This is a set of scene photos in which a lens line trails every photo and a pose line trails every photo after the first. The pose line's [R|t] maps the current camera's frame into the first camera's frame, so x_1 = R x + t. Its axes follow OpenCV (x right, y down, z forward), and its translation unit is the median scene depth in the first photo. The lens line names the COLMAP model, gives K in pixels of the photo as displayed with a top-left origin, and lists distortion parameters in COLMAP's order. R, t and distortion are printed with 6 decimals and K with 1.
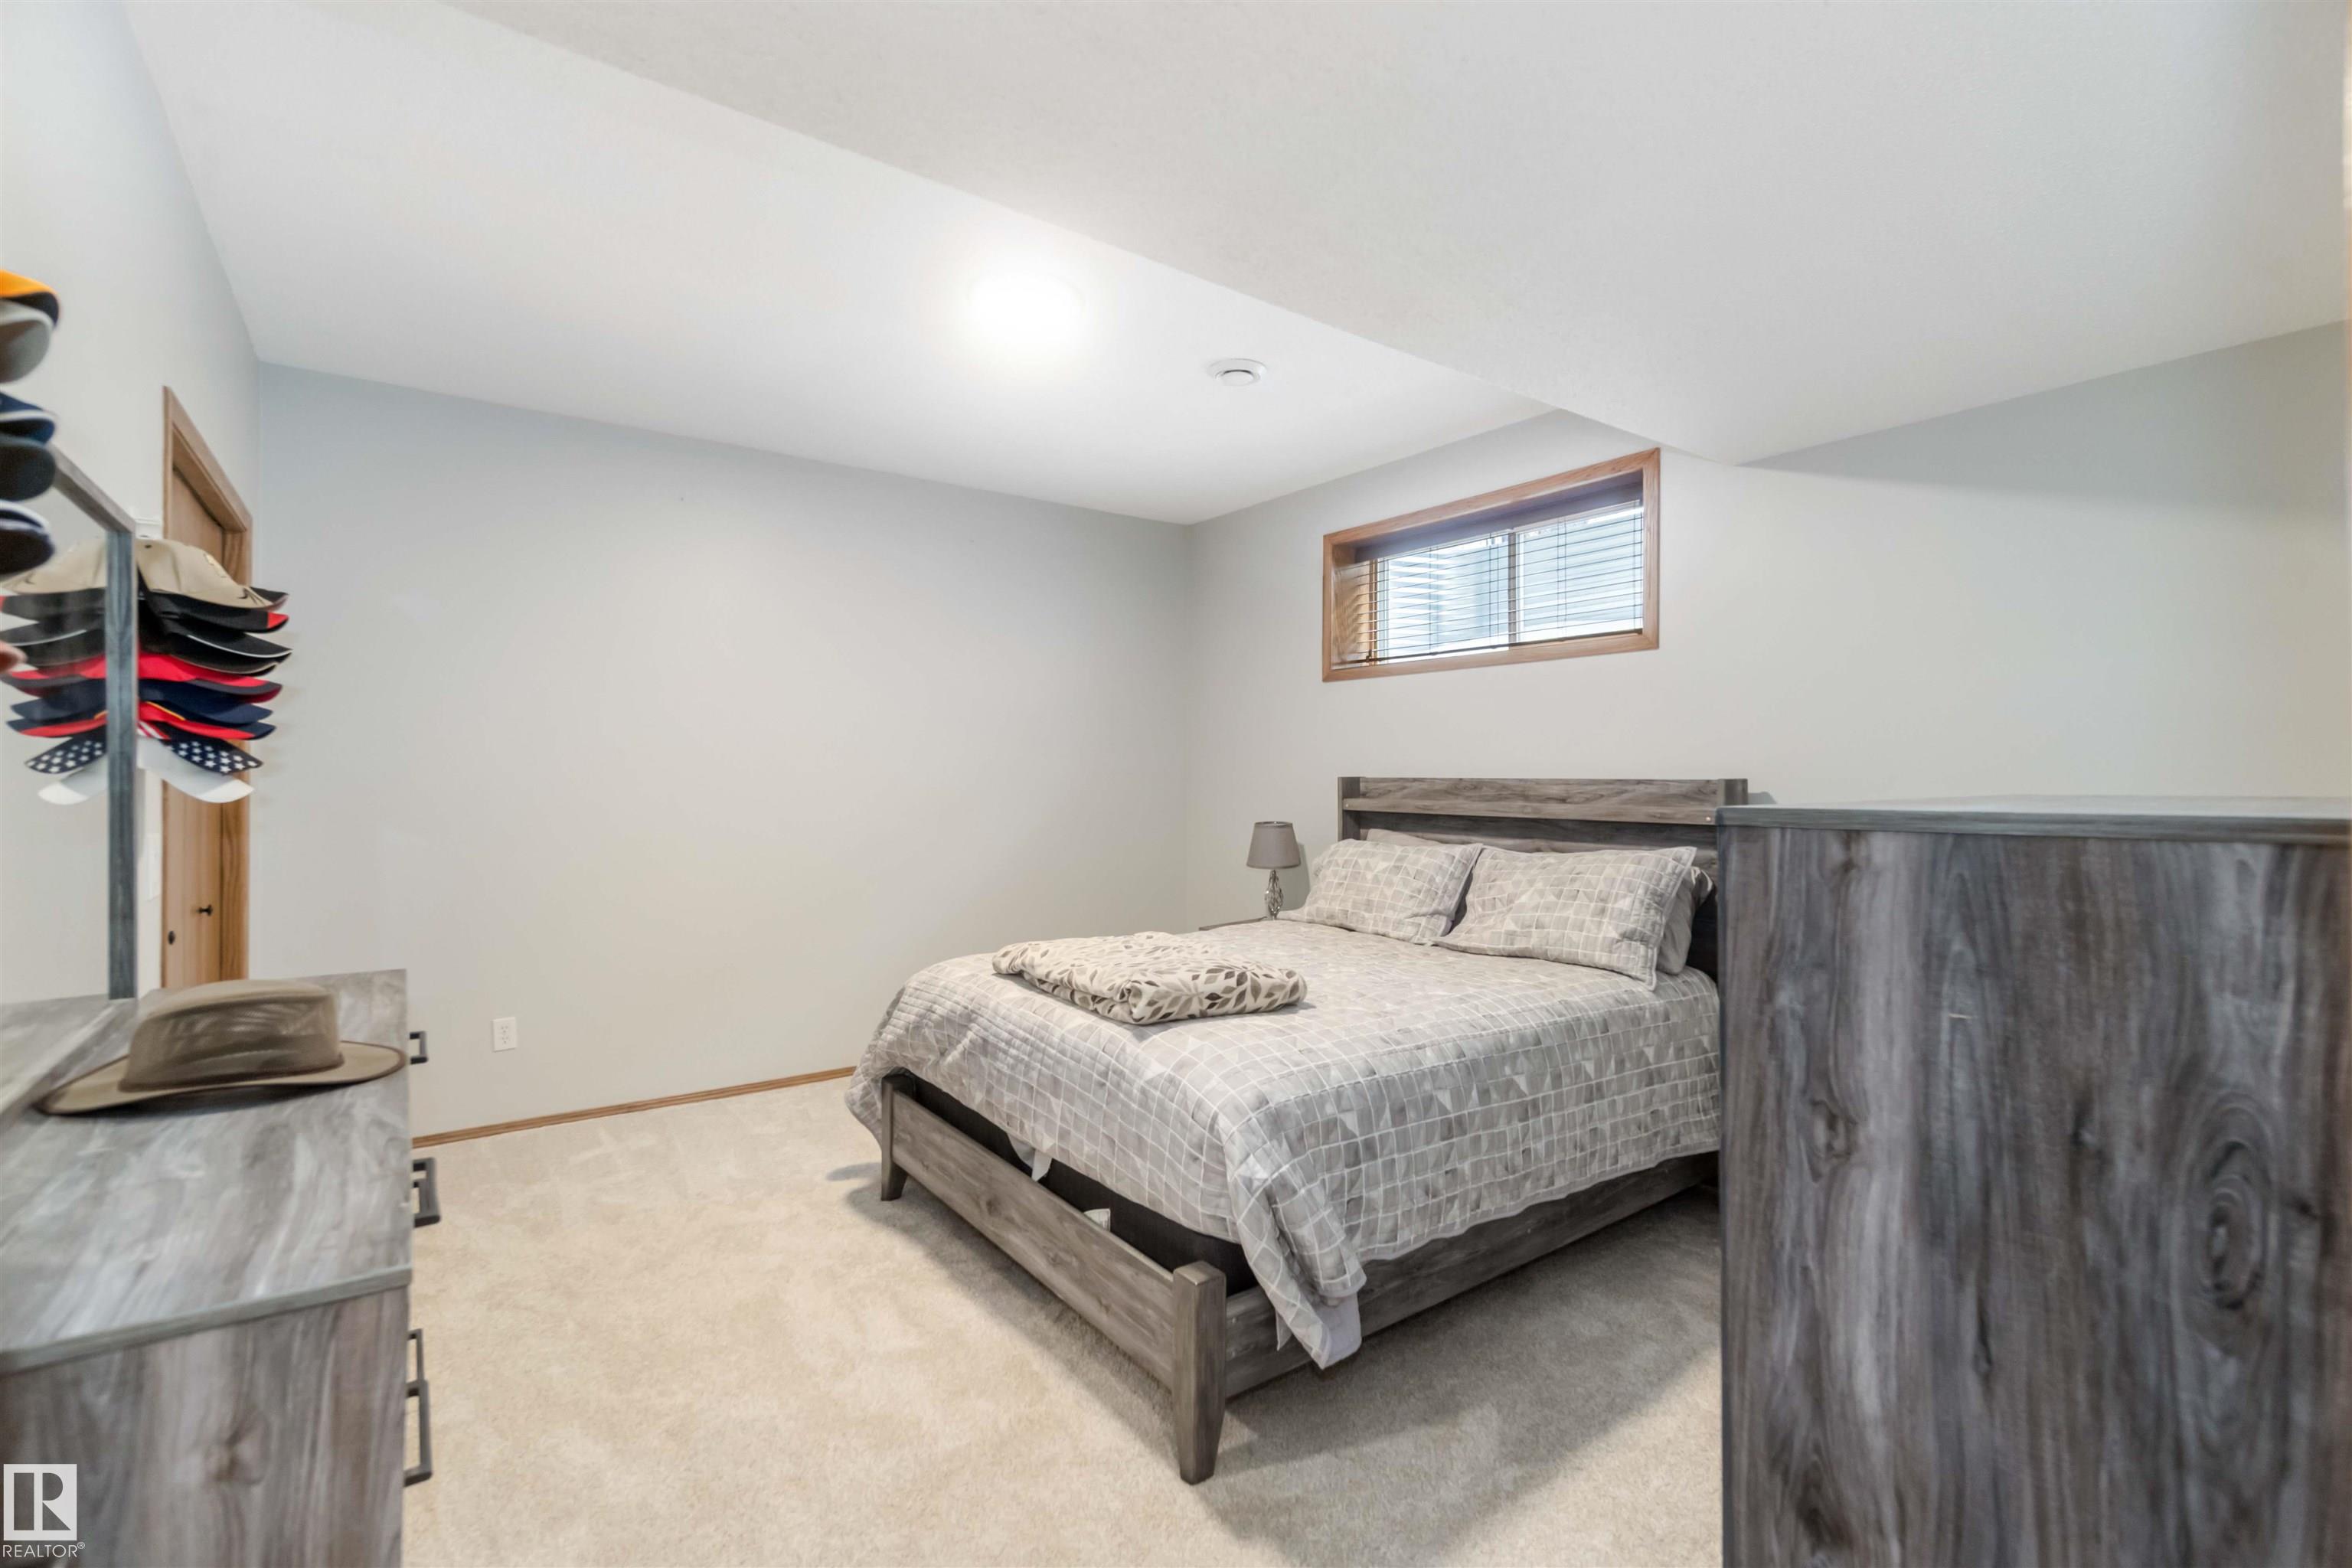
lens RADIAL K [[1034.7, 0, 1183.6], [0, 1034.7, 781.6], [0, 0, 1]] dist [0.000455, 0.000101]
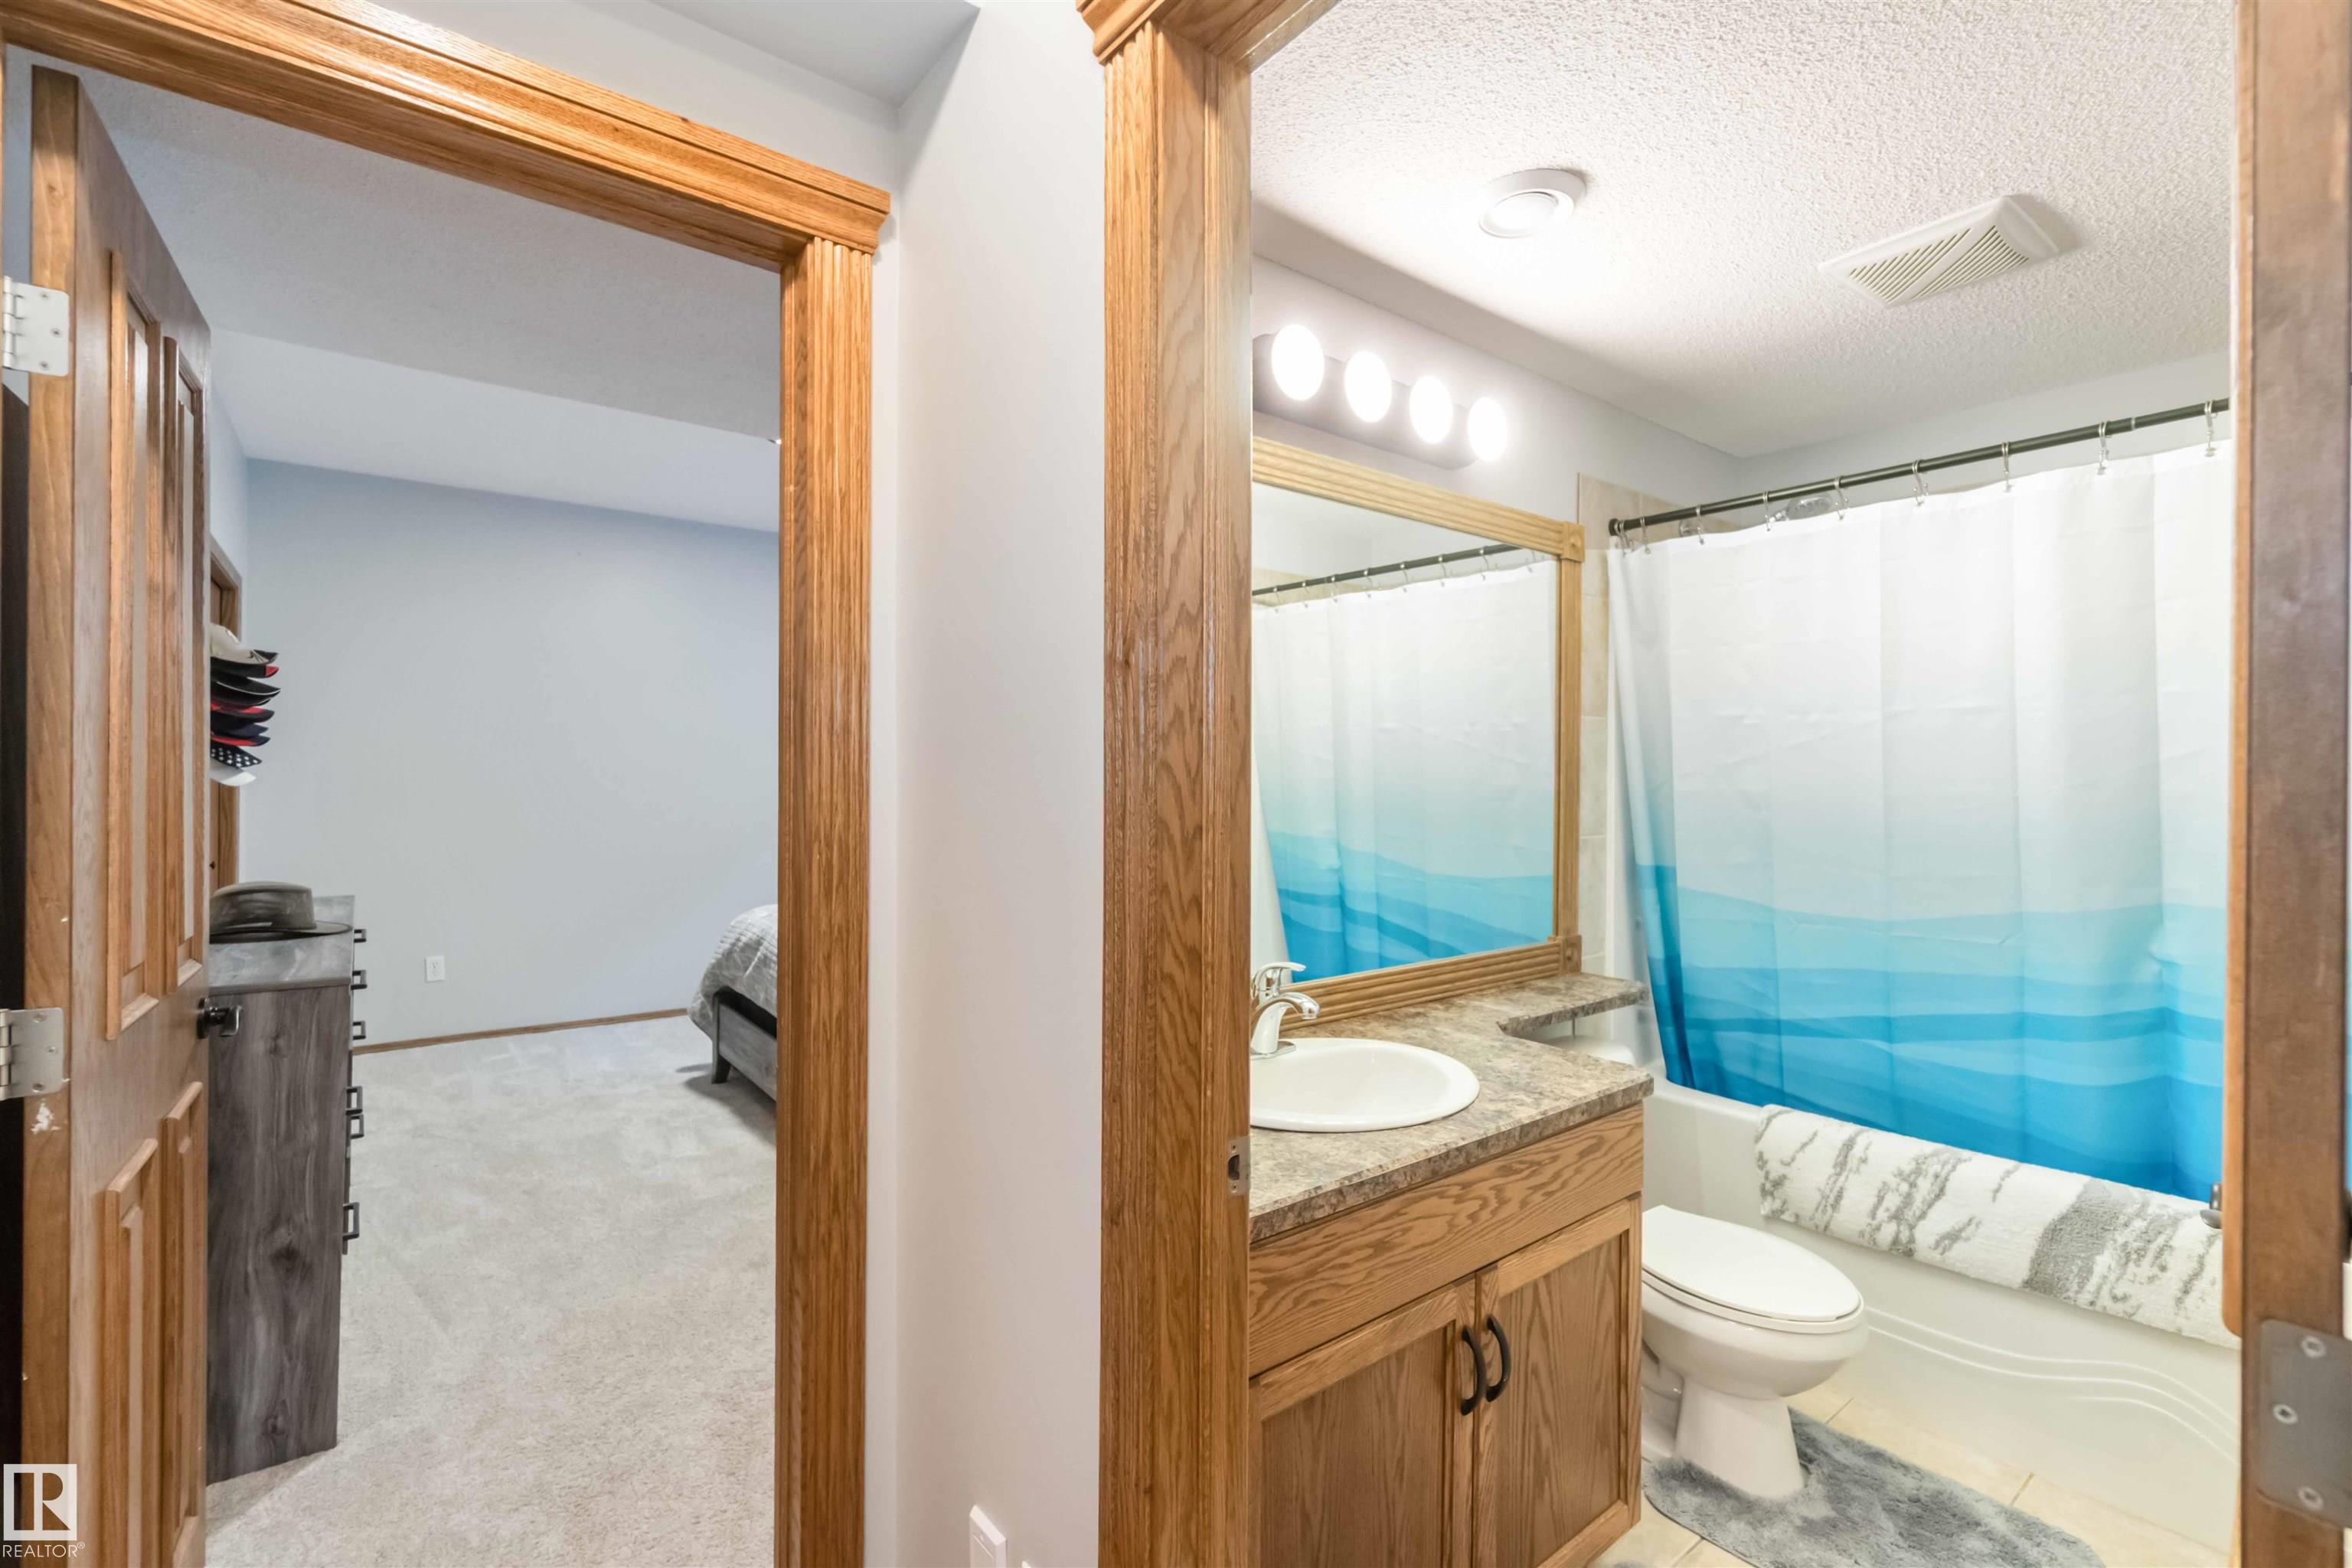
lens RADIAL K [[1034.7, 0, 1184.2], [0, 1034.7, 788.5], [0, 0, 1]] dist [0.000455, 0.000101]
pose [[0.999652, 0.008131, 0.025076, 0.364839], [-0.008299, 0.999944, 0.006594, 0.000965], [-0.025021, -0.006800, 0.999664, -0.469041]]
